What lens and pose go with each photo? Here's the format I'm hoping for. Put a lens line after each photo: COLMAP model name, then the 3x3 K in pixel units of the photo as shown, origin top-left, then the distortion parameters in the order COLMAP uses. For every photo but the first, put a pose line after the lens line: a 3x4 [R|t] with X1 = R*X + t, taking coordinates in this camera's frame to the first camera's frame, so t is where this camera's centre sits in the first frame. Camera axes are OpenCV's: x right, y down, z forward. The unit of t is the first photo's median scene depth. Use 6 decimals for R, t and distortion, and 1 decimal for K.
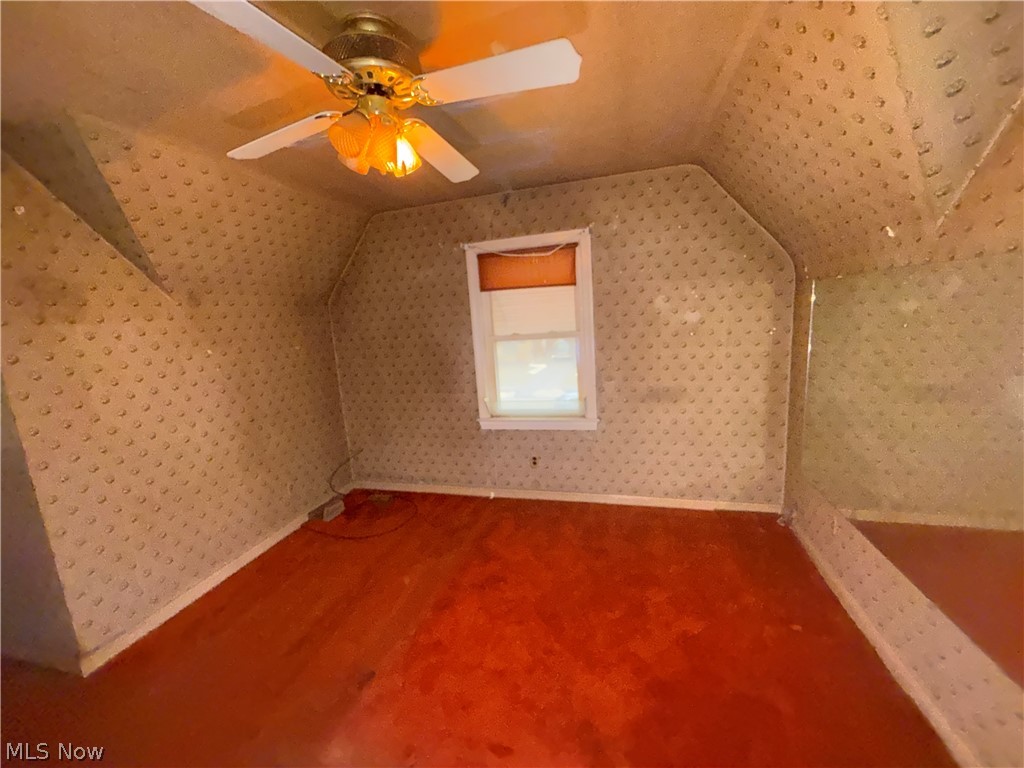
lens RADIAL K [[413.0, 0, 510.1], [0, 413.0, 384.9], [0, 0, 1]] dist [-0.000210, 0.000190]
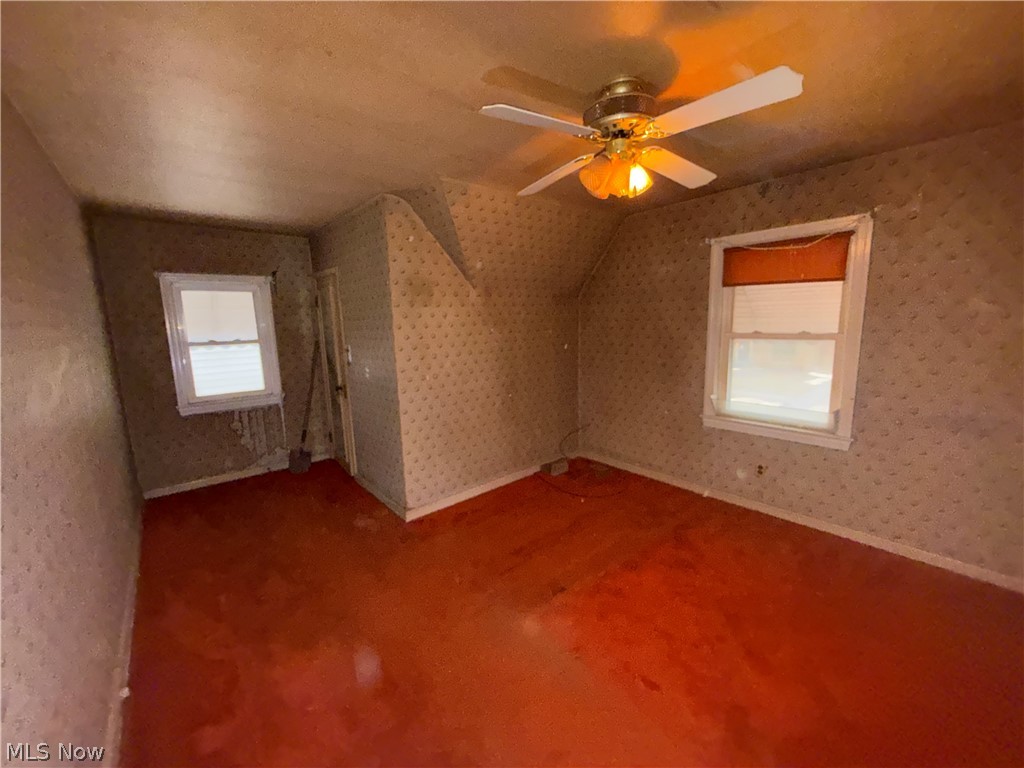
lens RADIAL K [[413.0, 0, 510.1], [0, 413.0, 384.9], [0, 0, 1]] dist [-0.000210, 0.000190]
pose [[0.829494, 0.134954, -0.541966, 0.080155], [-0.123177, 0.990679, 0.058161, 0.011242], [0.544764, 0.018514, 0.838385, -0.102760]]
